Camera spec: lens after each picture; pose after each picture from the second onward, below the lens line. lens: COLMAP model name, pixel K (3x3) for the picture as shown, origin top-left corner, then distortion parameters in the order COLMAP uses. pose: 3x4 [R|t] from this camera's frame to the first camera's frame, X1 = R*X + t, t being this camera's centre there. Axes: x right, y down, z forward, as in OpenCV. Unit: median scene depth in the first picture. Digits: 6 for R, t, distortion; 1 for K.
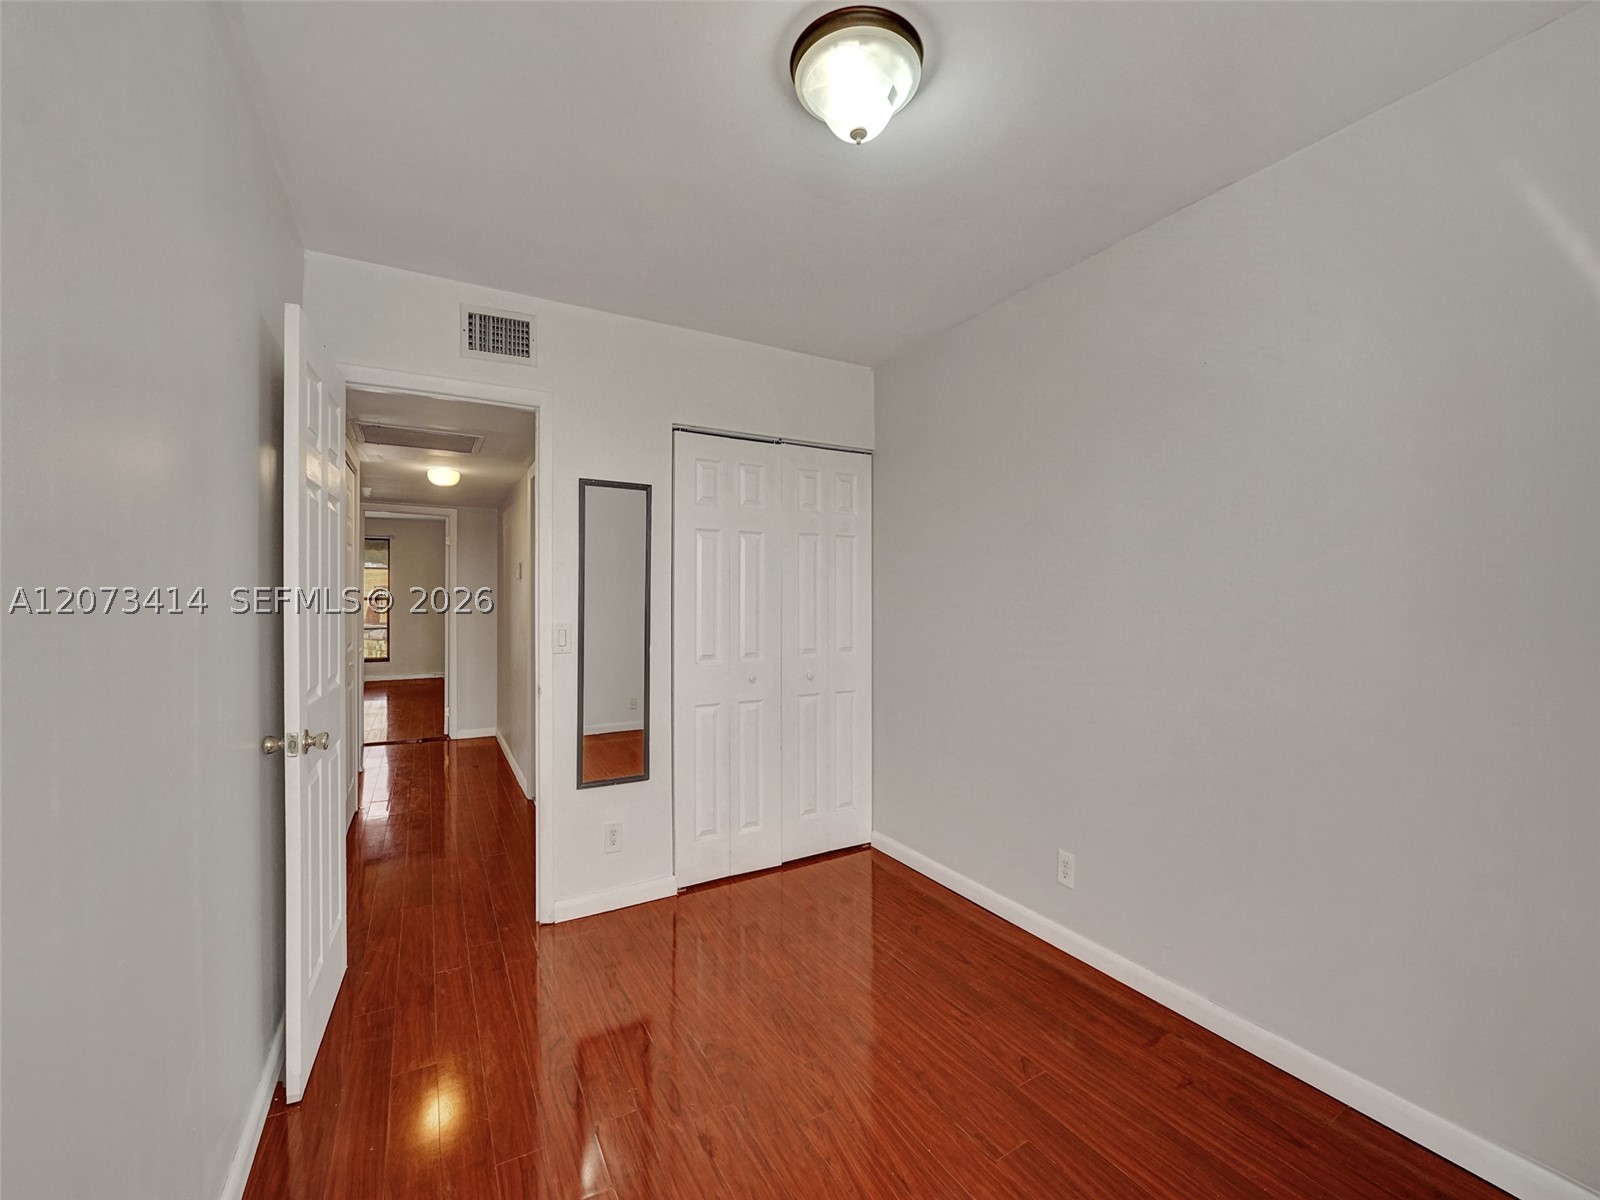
lens RADIAL K [[655.9, 0, 800.0], [0, 655.9, 600.0], [0, 0, 1]] dist [-0.020193, 0.000658]
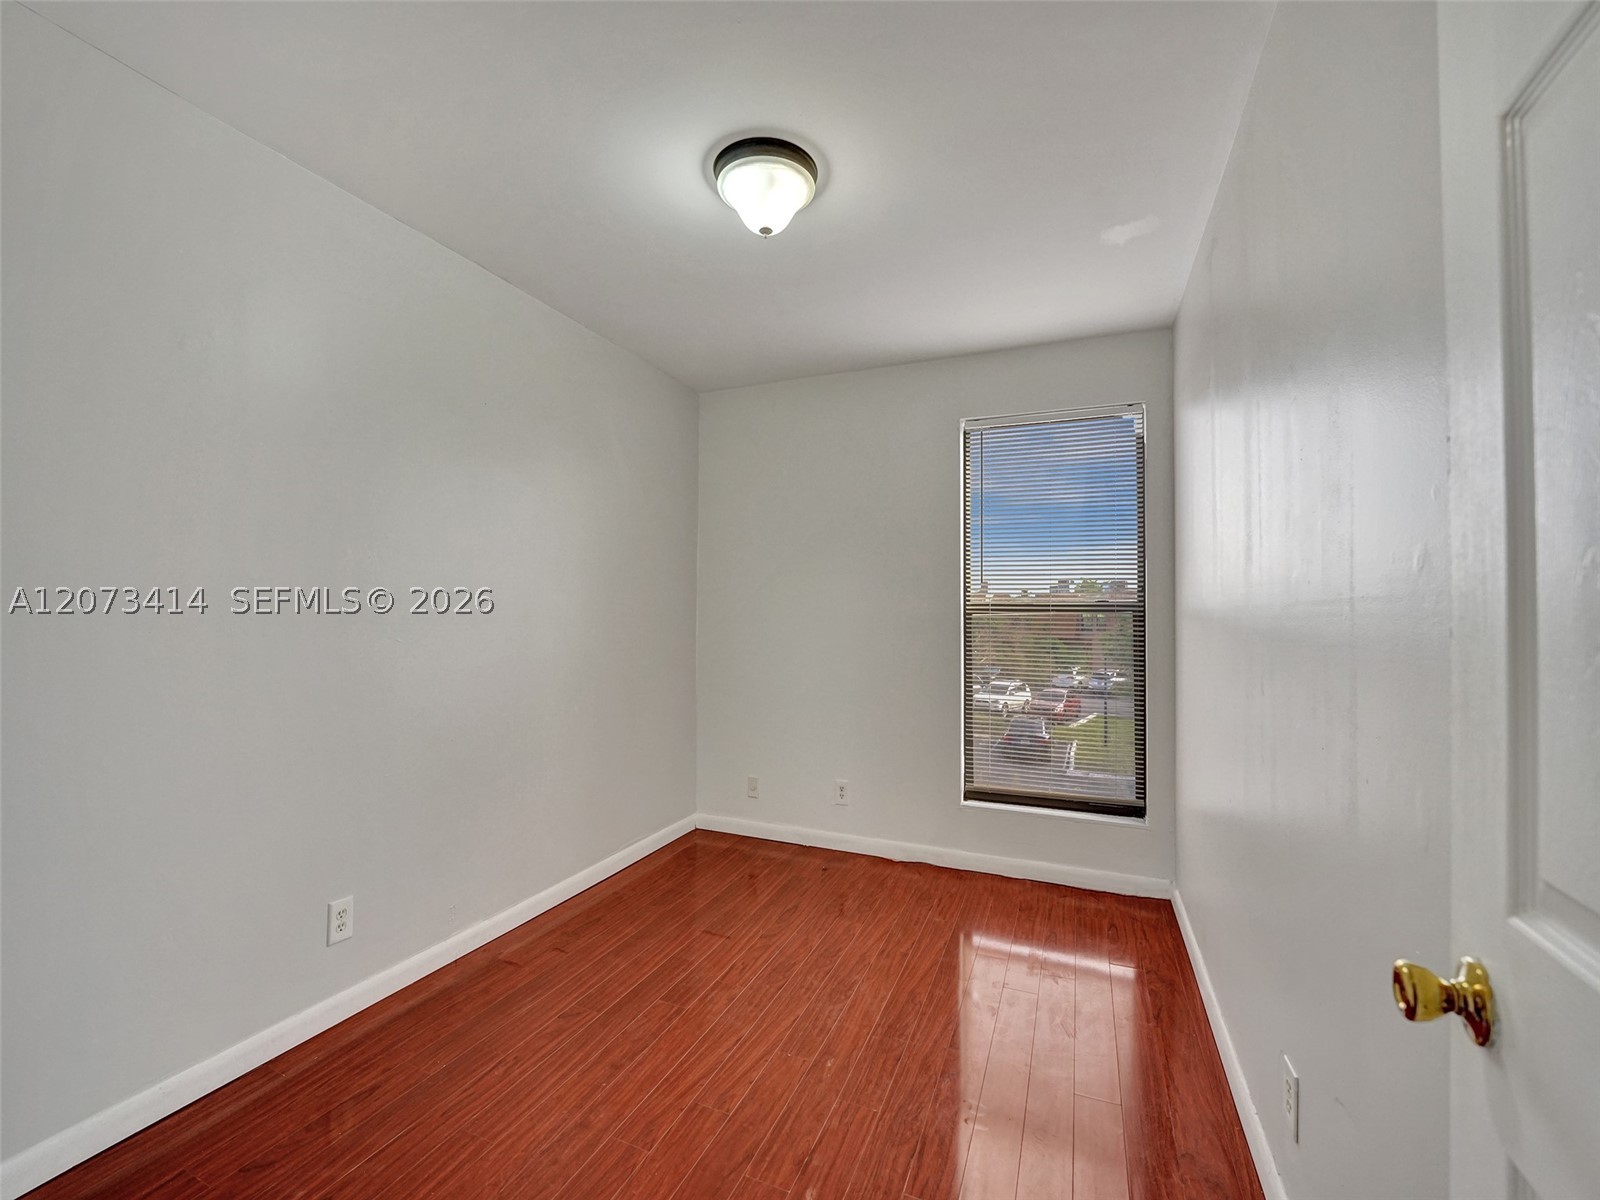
lens RADIAL K [[655.9, 0, 800.0], [0, 655.9, 600.0], [0, 0, 1]] dist [-0.020193, 0.000658]
pose [[-0.599237, 0.016085, 0.800410, -0.773083], [-0.002449, 0.999757, -0.021925, 0.037801], [-0.800568, -0.015099, -0.599052, 1.349436]]
